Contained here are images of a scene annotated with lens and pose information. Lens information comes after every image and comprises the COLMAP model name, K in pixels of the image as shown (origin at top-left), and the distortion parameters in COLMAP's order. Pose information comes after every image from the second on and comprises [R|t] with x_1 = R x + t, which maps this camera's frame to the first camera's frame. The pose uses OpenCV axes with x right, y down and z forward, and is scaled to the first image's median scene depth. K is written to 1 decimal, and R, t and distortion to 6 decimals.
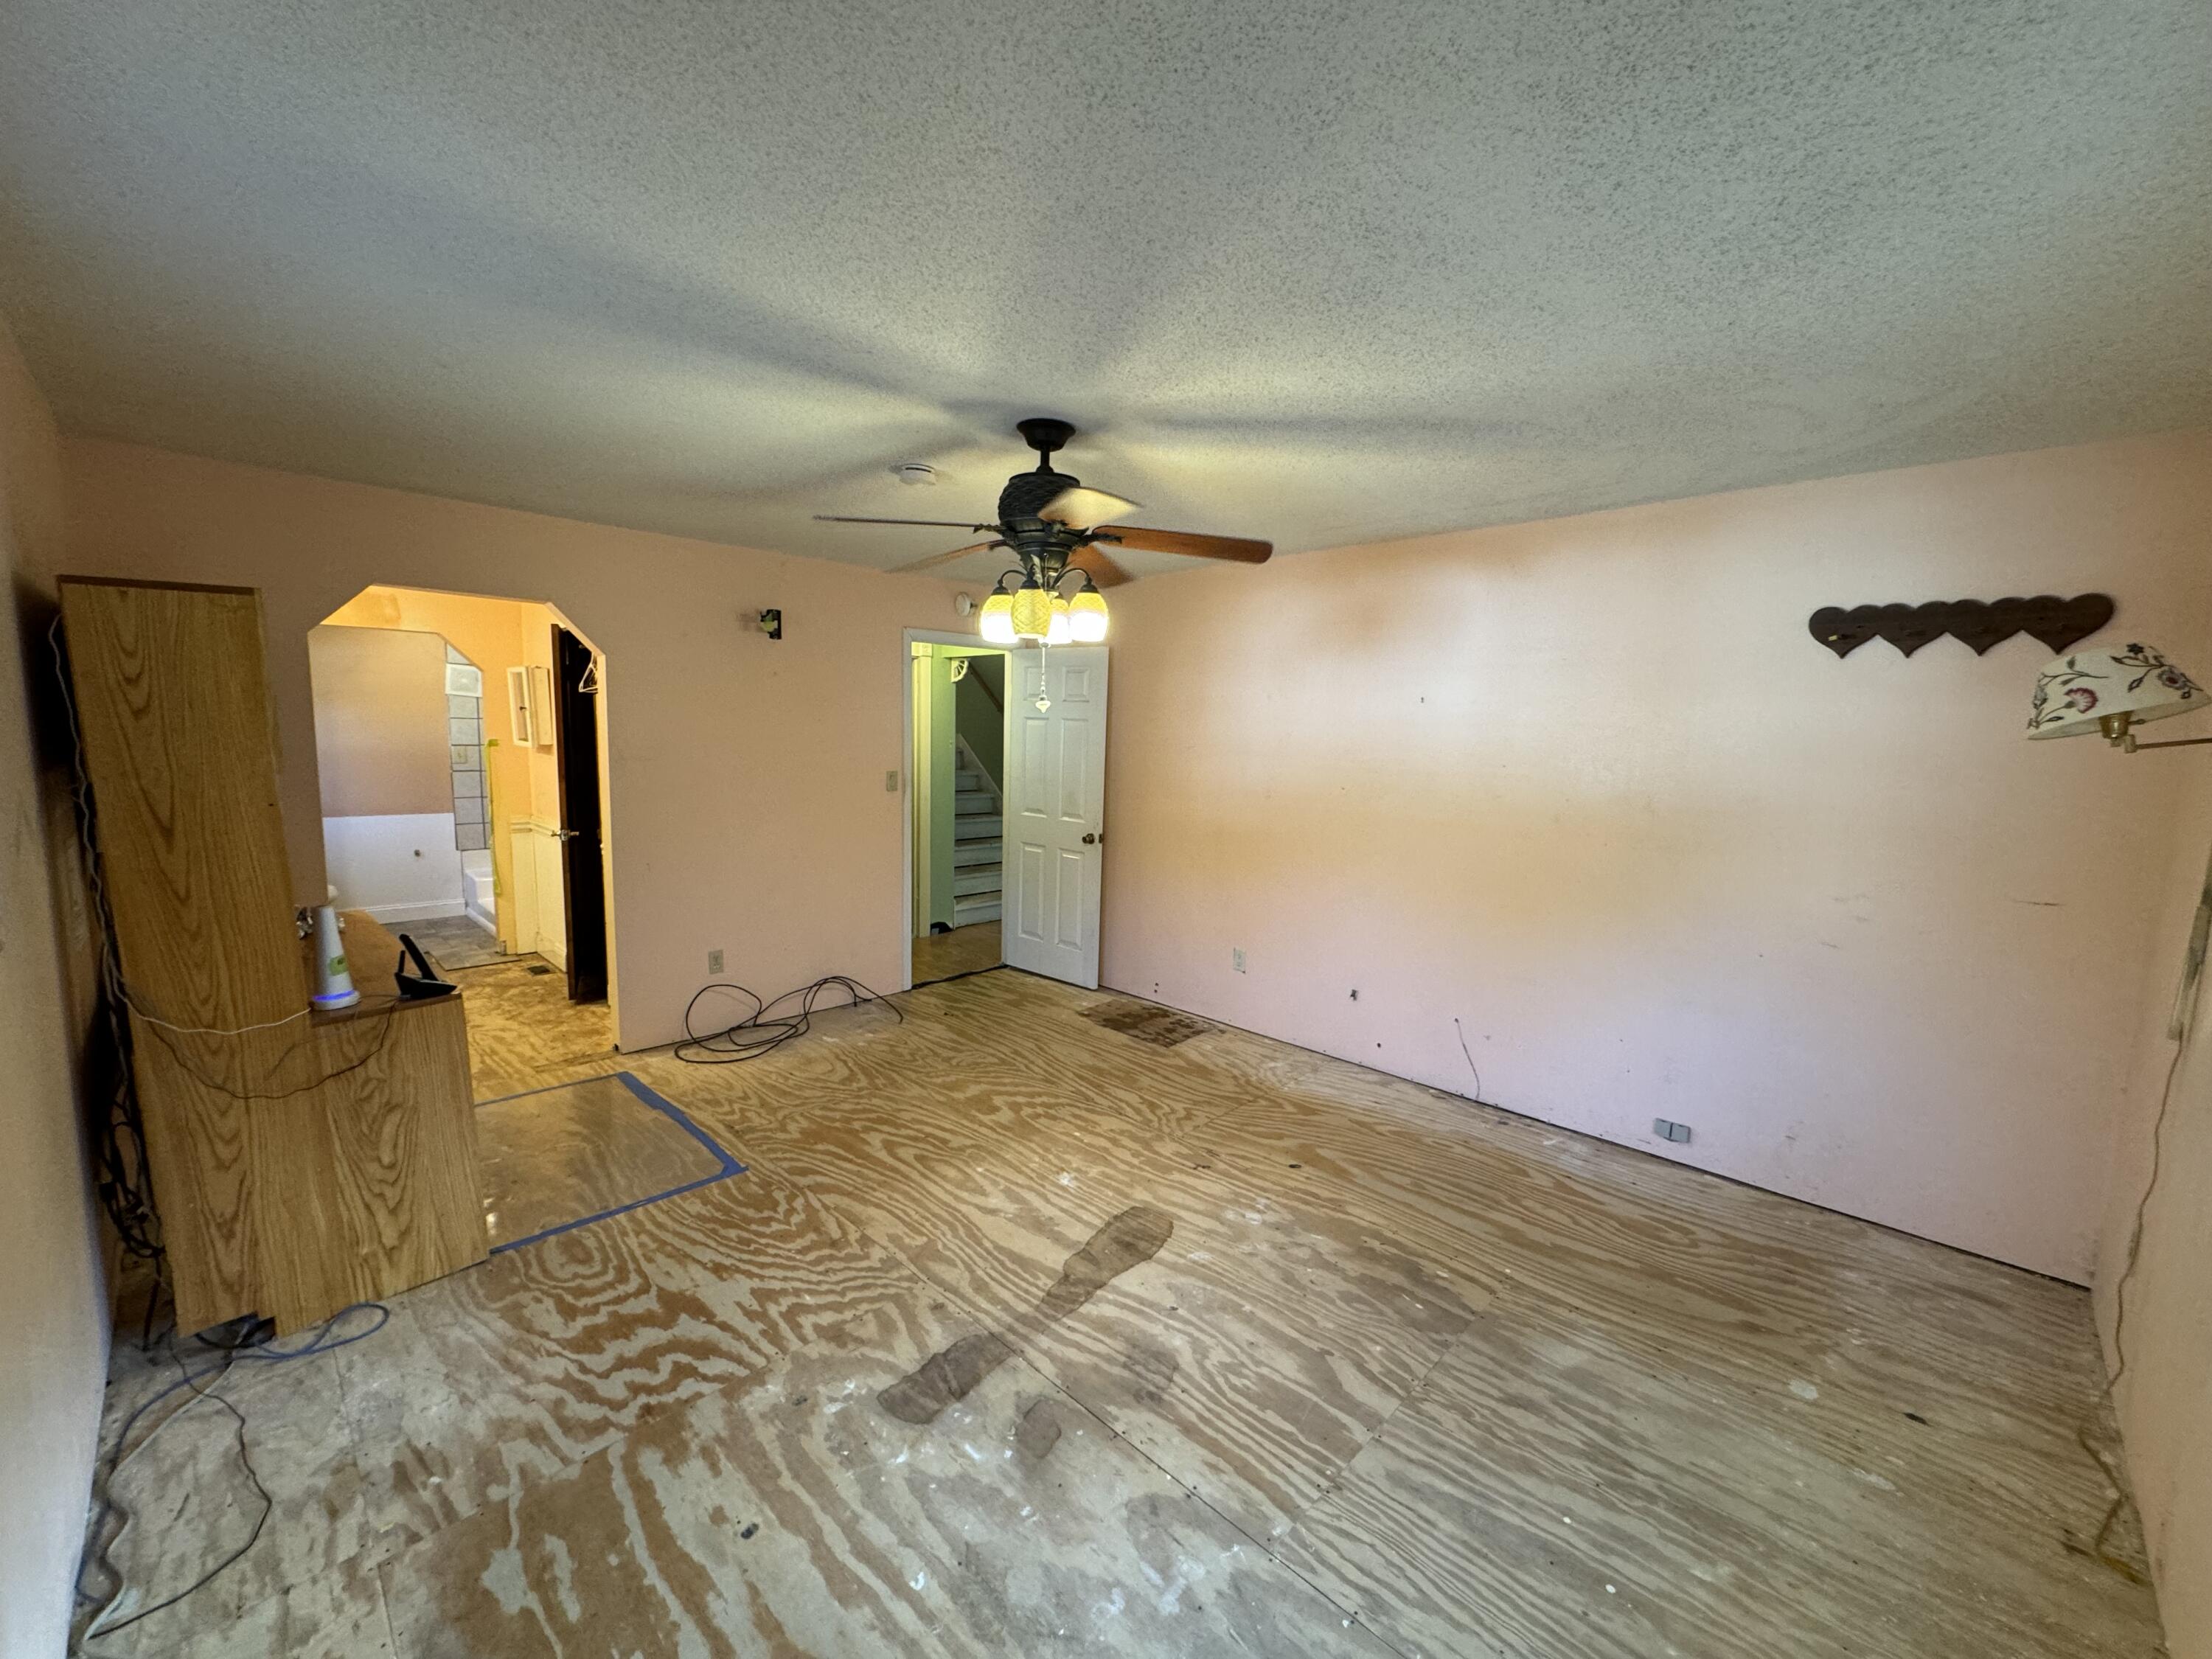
lens RADIAL K [[889.6, 0, 1099.8], [0, 889.6, 831.8], [0, 0, 1]] dist [0.002026, -0.001339]
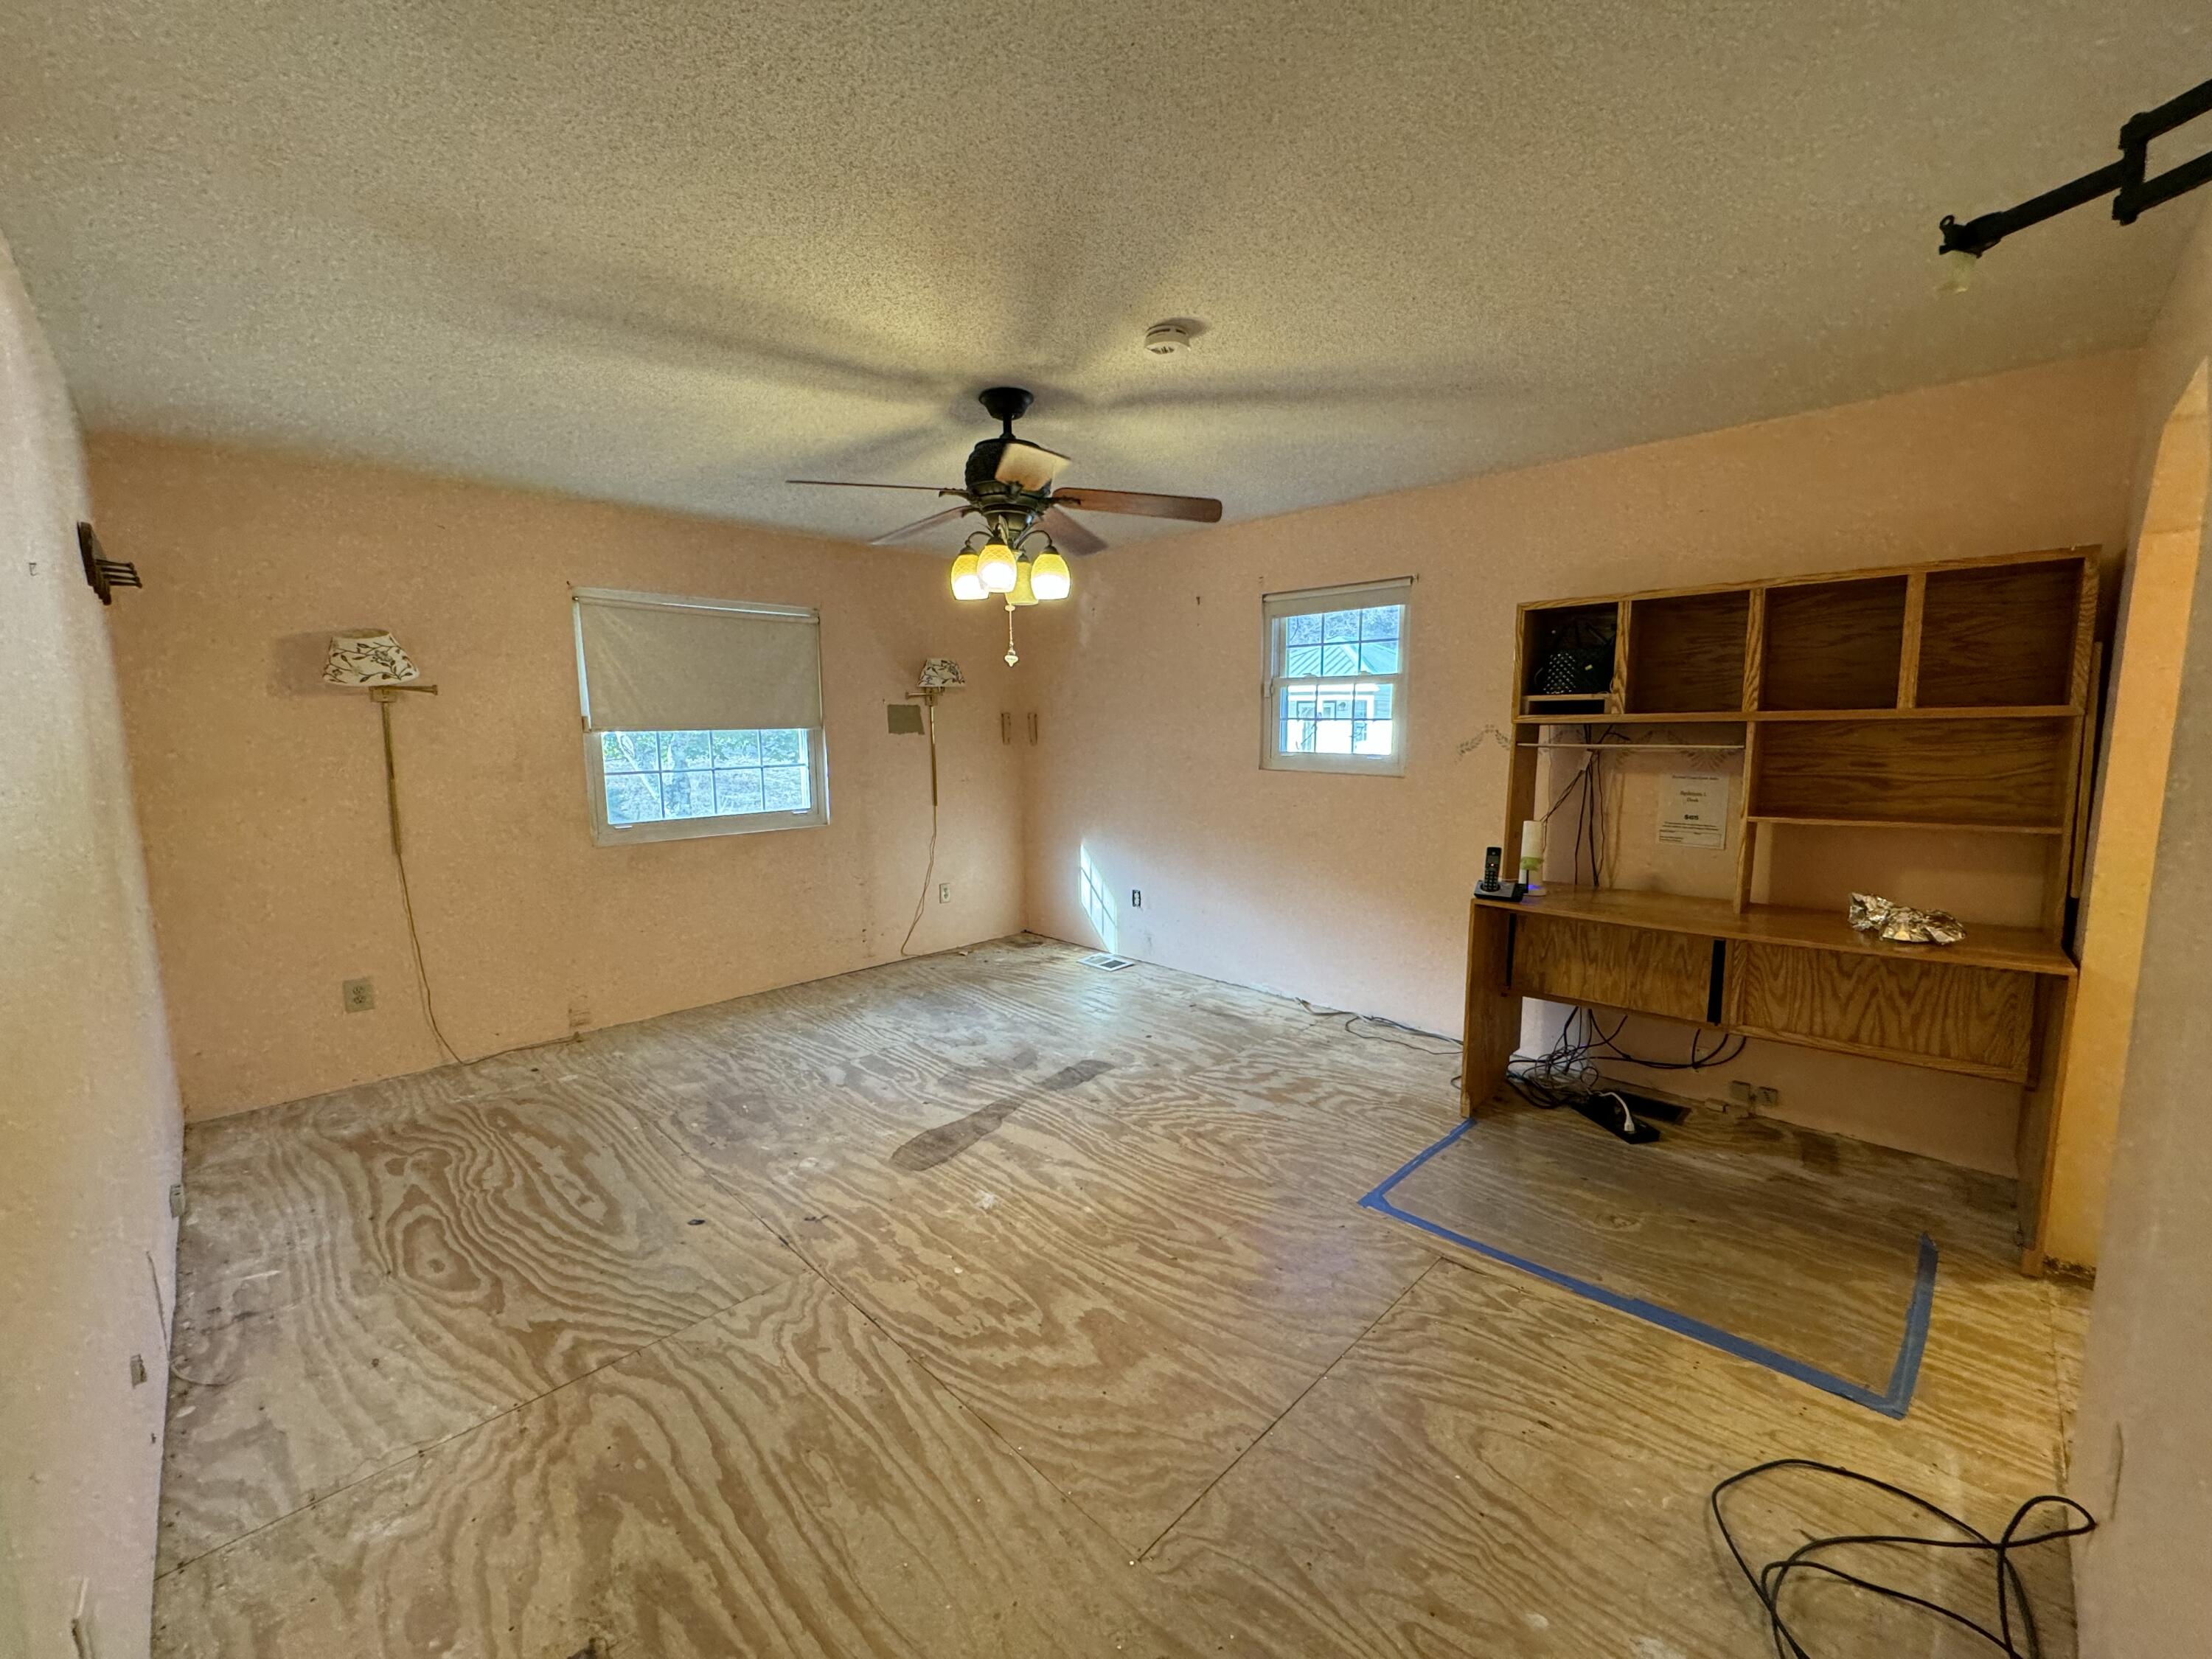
lens RADIAL K [[889.6, 0, 1107.0], [0, 889.6, 824.8], [0, 0, 1]] dist [0.002026, -0.001339]
pose [[-0.999910, -0.012040, -0.005915, -0.177961], [-0.013089, 0.972222, 0.233696, -0.207443], [0.002937, 0.233753, -0.972292, 2.145603]]
